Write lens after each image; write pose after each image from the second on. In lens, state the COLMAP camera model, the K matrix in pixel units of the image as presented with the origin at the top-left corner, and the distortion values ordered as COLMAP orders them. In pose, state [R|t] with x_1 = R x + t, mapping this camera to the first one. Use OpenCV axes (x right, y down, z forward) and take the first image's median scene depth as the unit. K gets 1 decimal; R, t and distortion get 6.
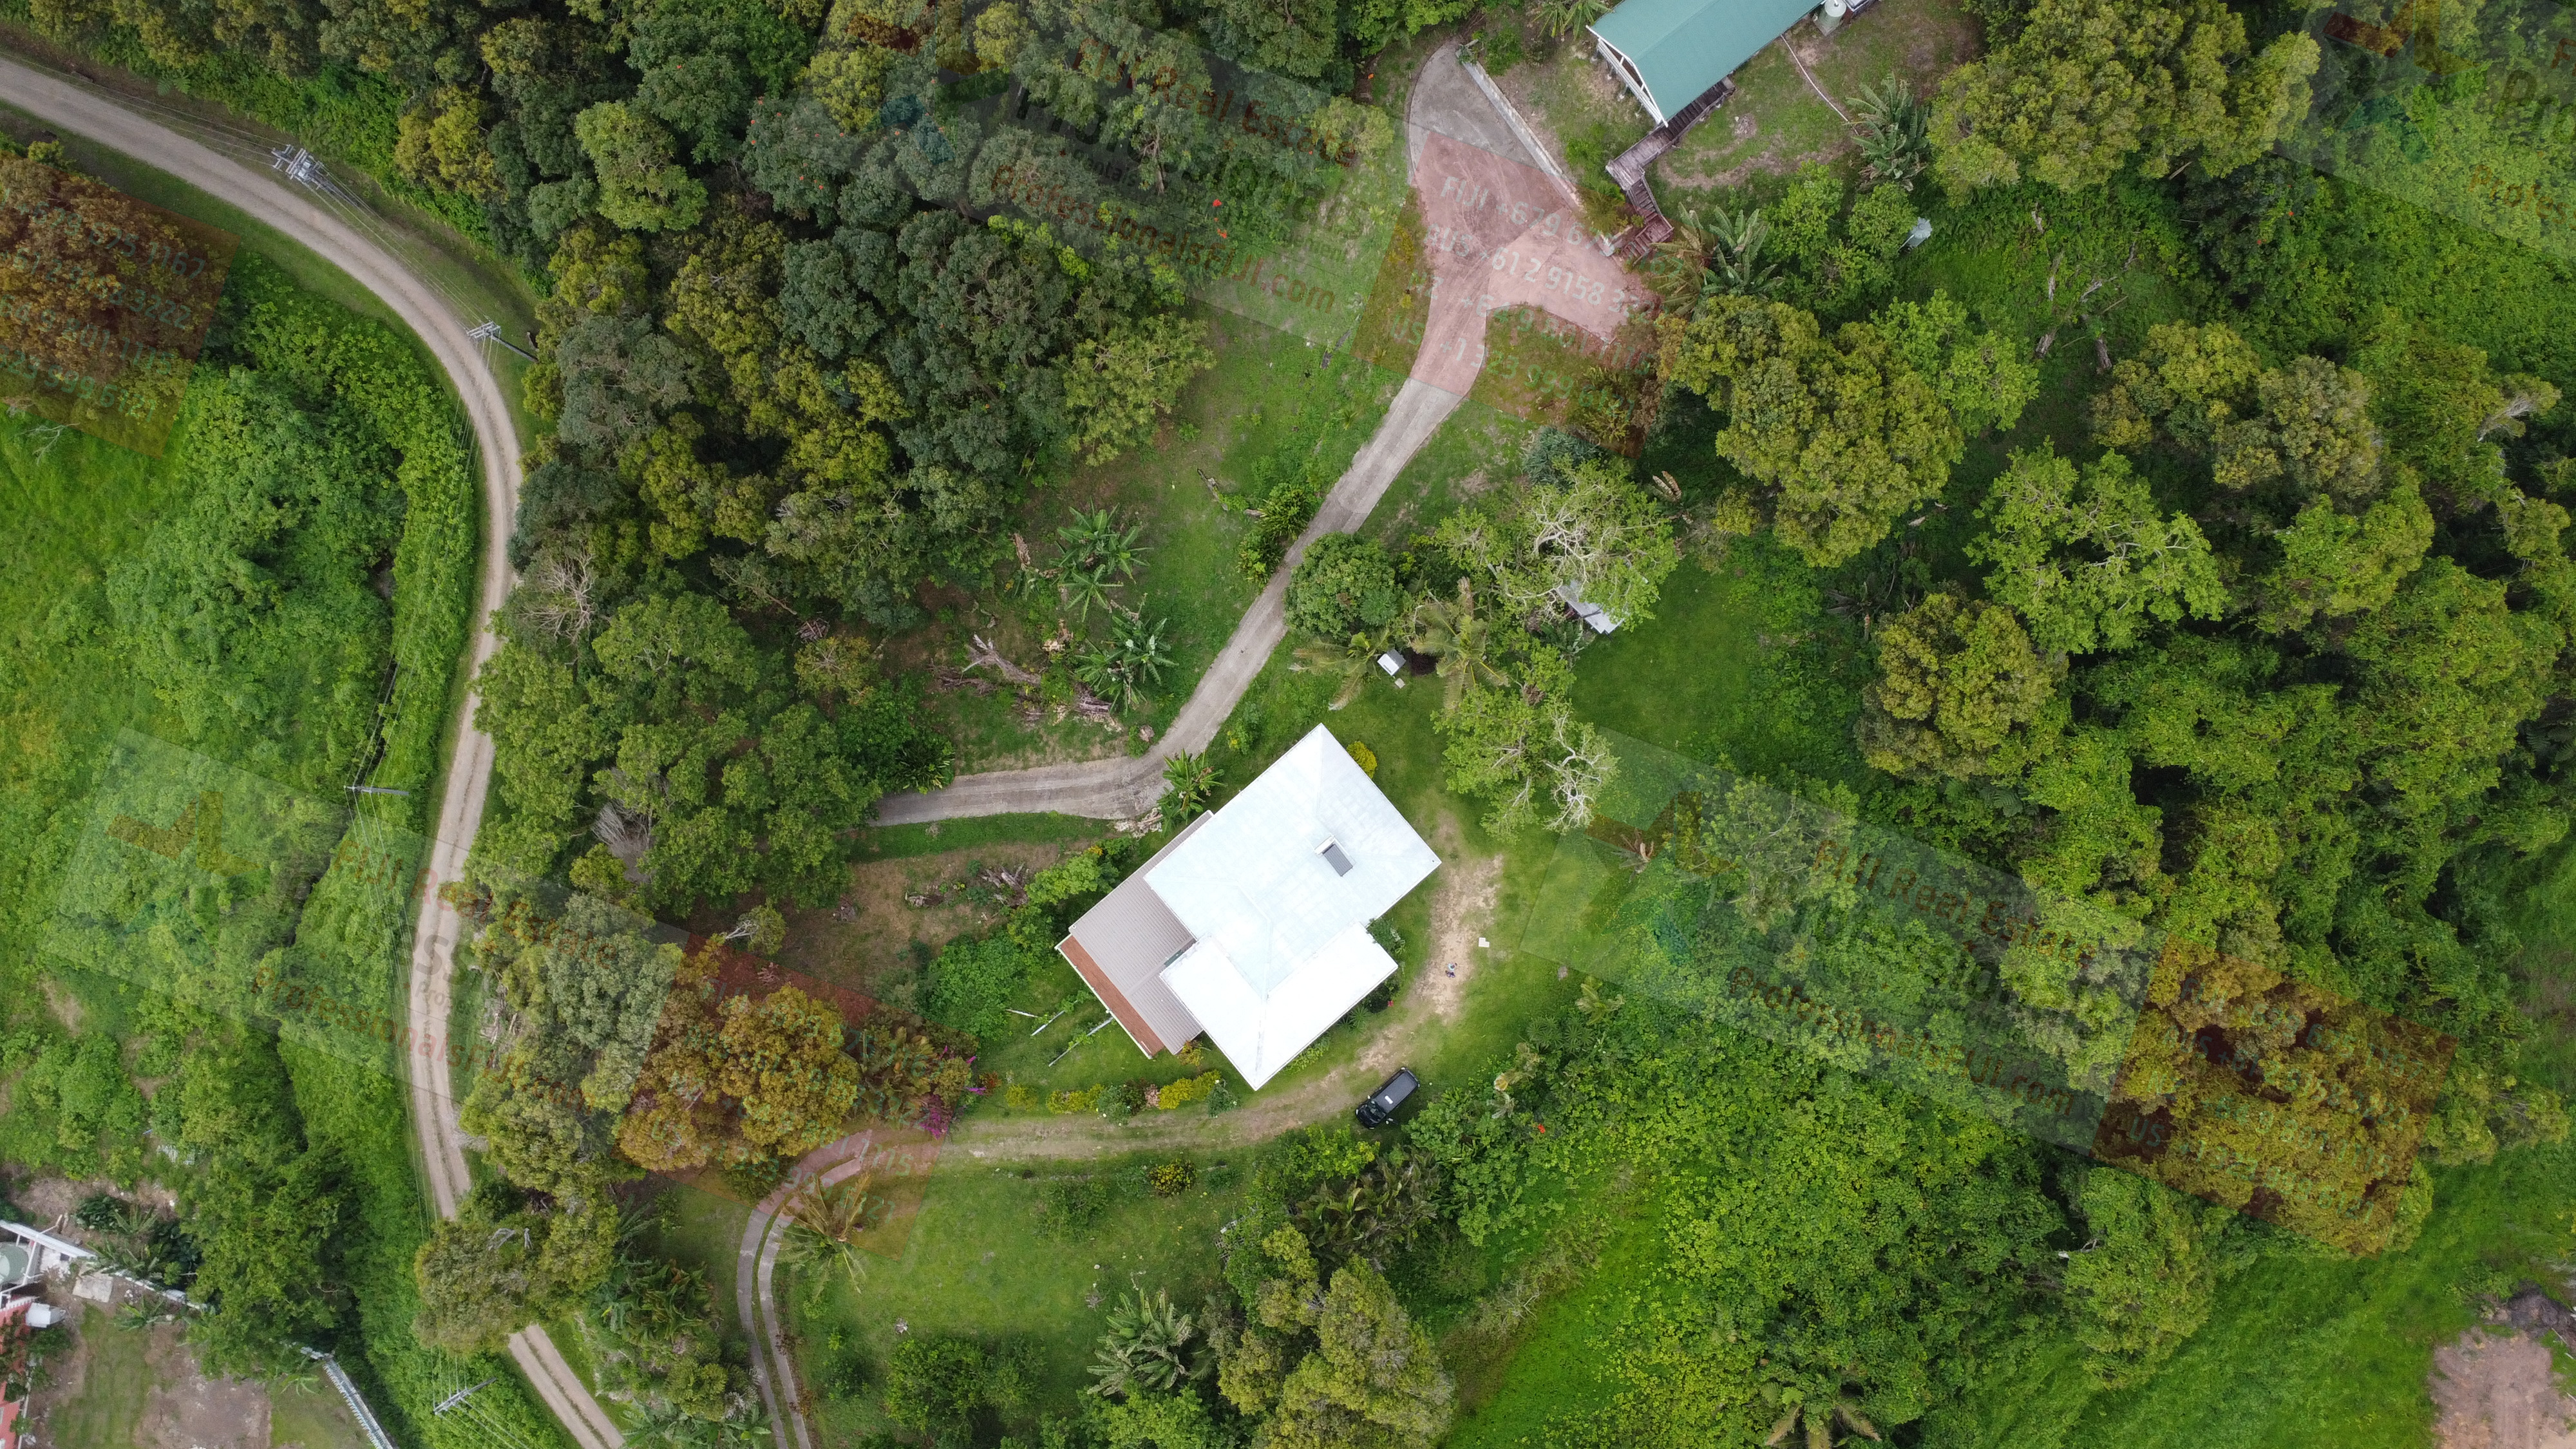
lens RADIAL K [[1944.8, 0, 1272.3], [0, 1944.8, 719.4], [0, 0, 1]] dist [-0.003258, 0.004331]
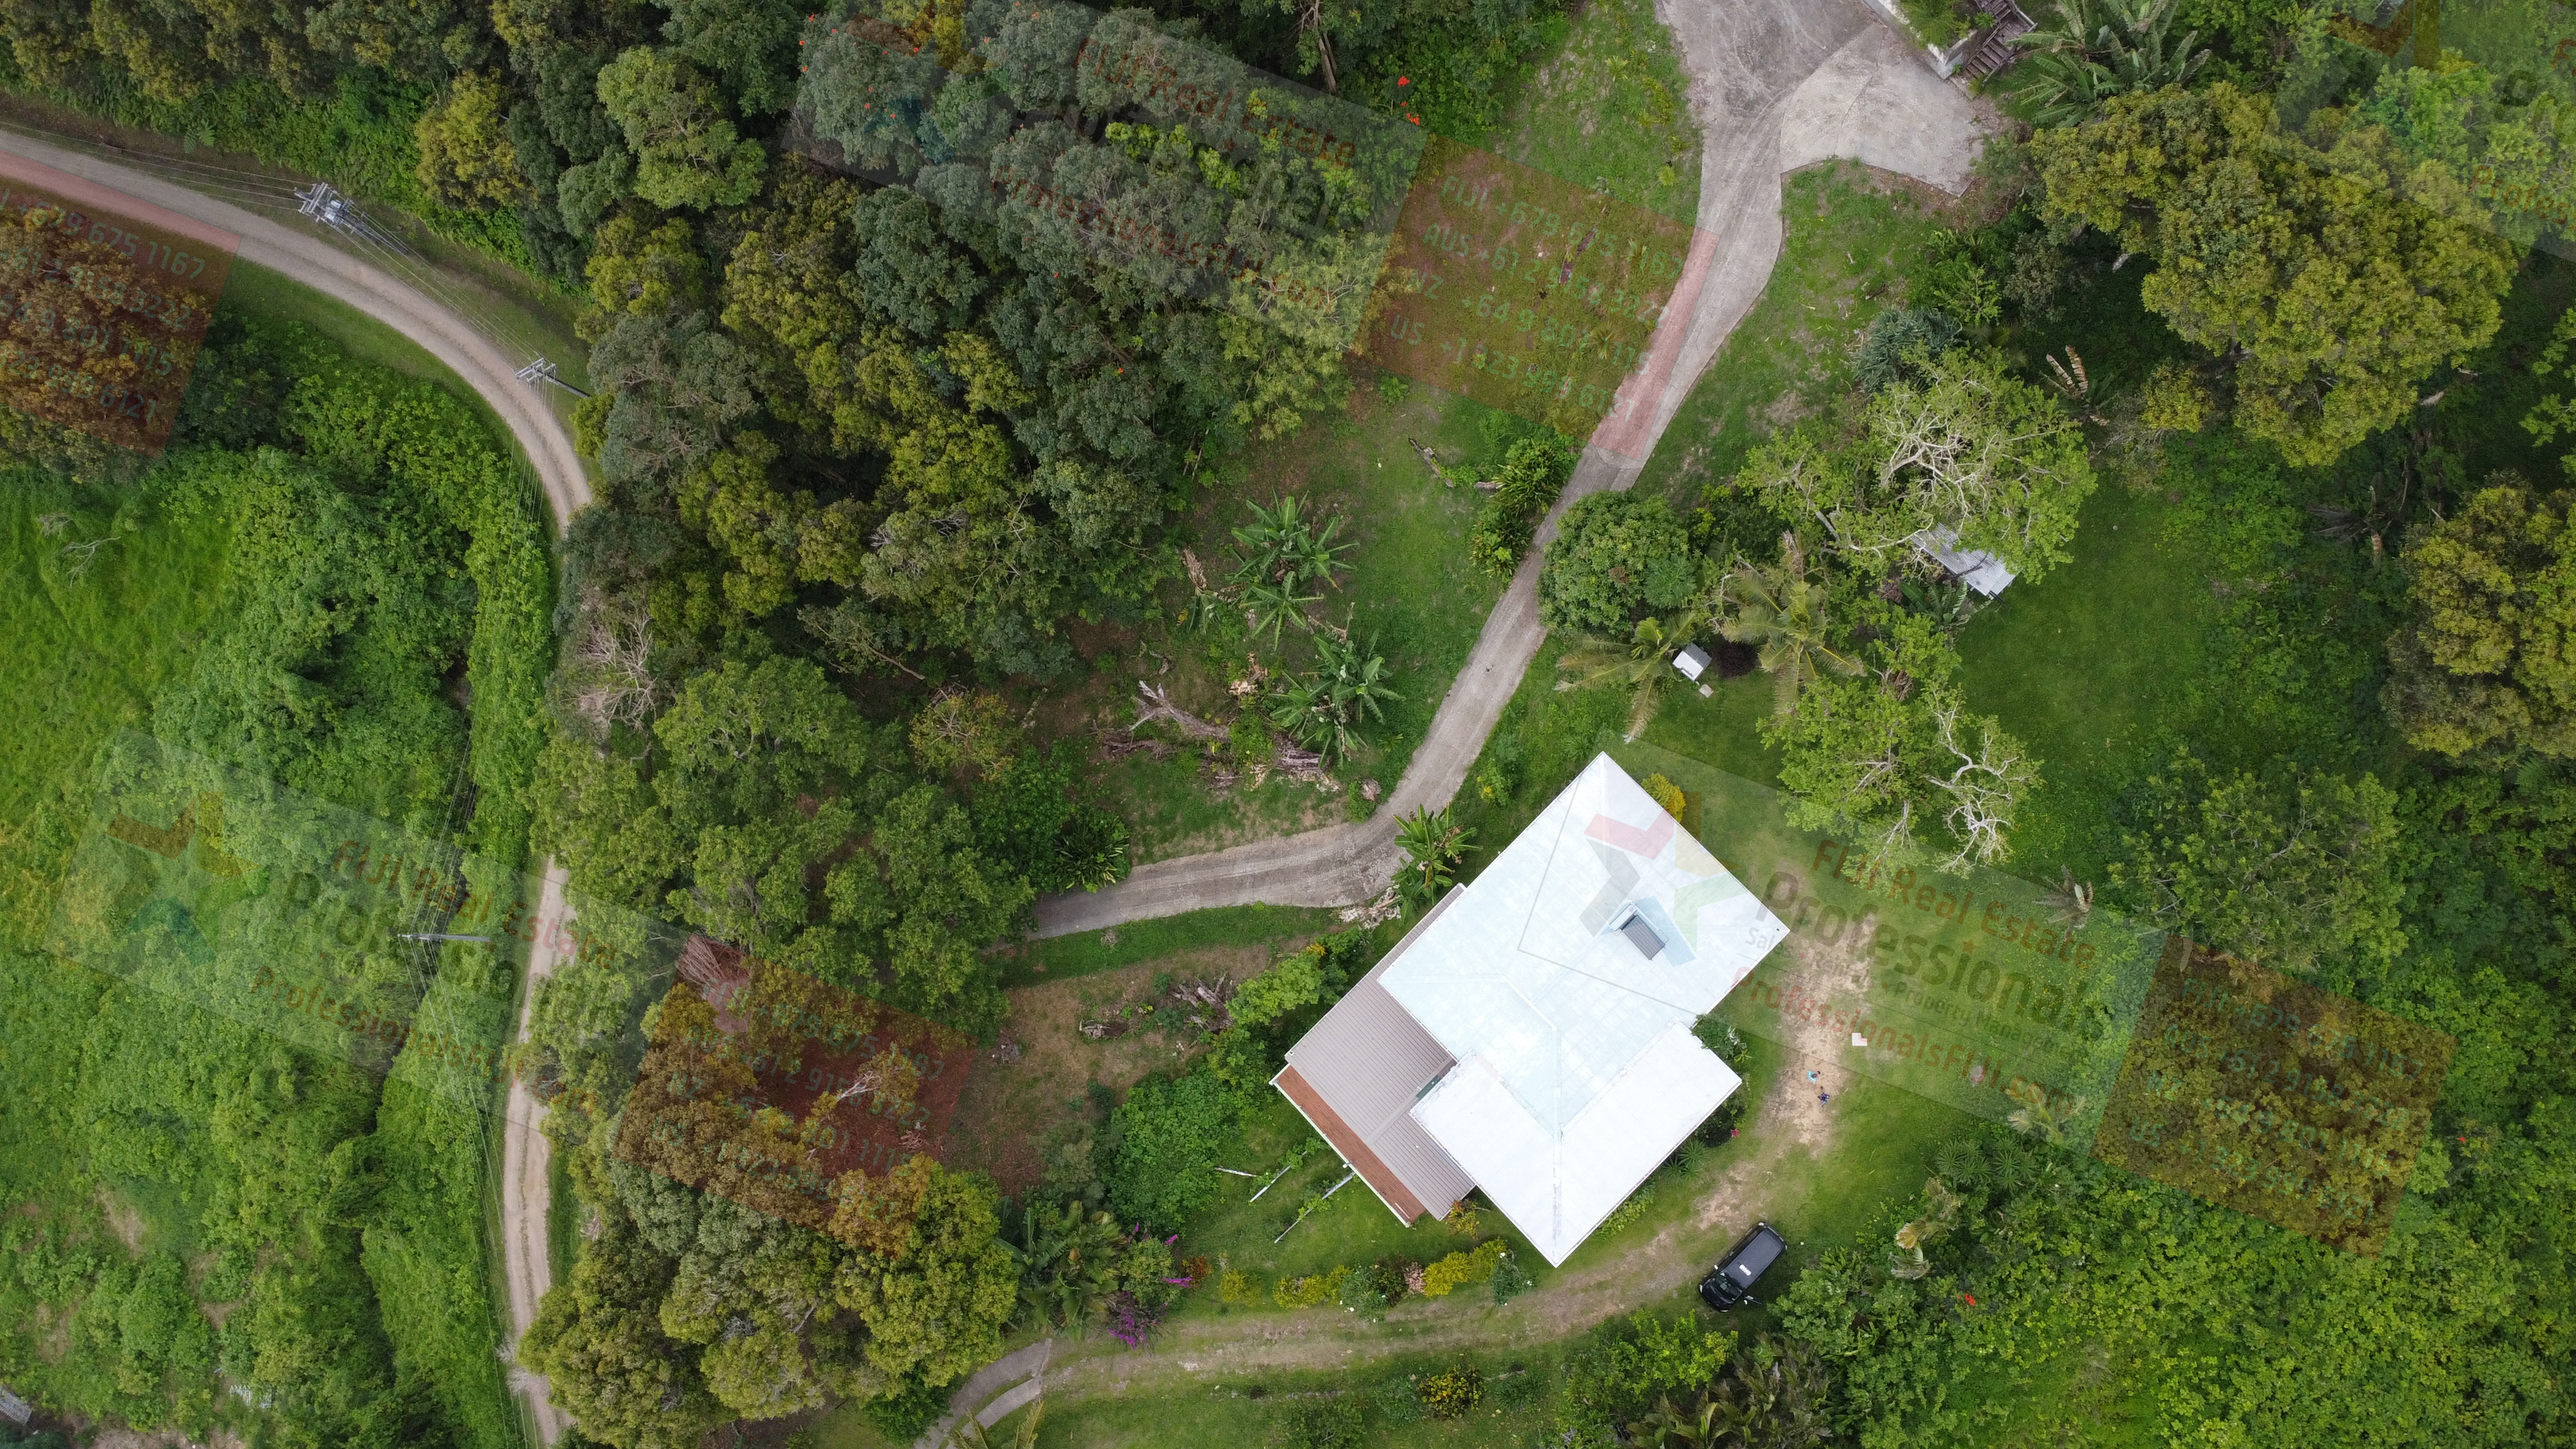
lens RADIAL K [[1944.8, 0, 1272.3], [0, 1944.8, 719.4], [0, 0, 1]] dist [-0.003258, 0.004331]
pose [[0.987069, -0.085416, -0.135640, 0.002613], [0.077463, 0.995010, -0.062881, 0.025544], [0.140335, 0.051561, 0.988761, 0.254649]]
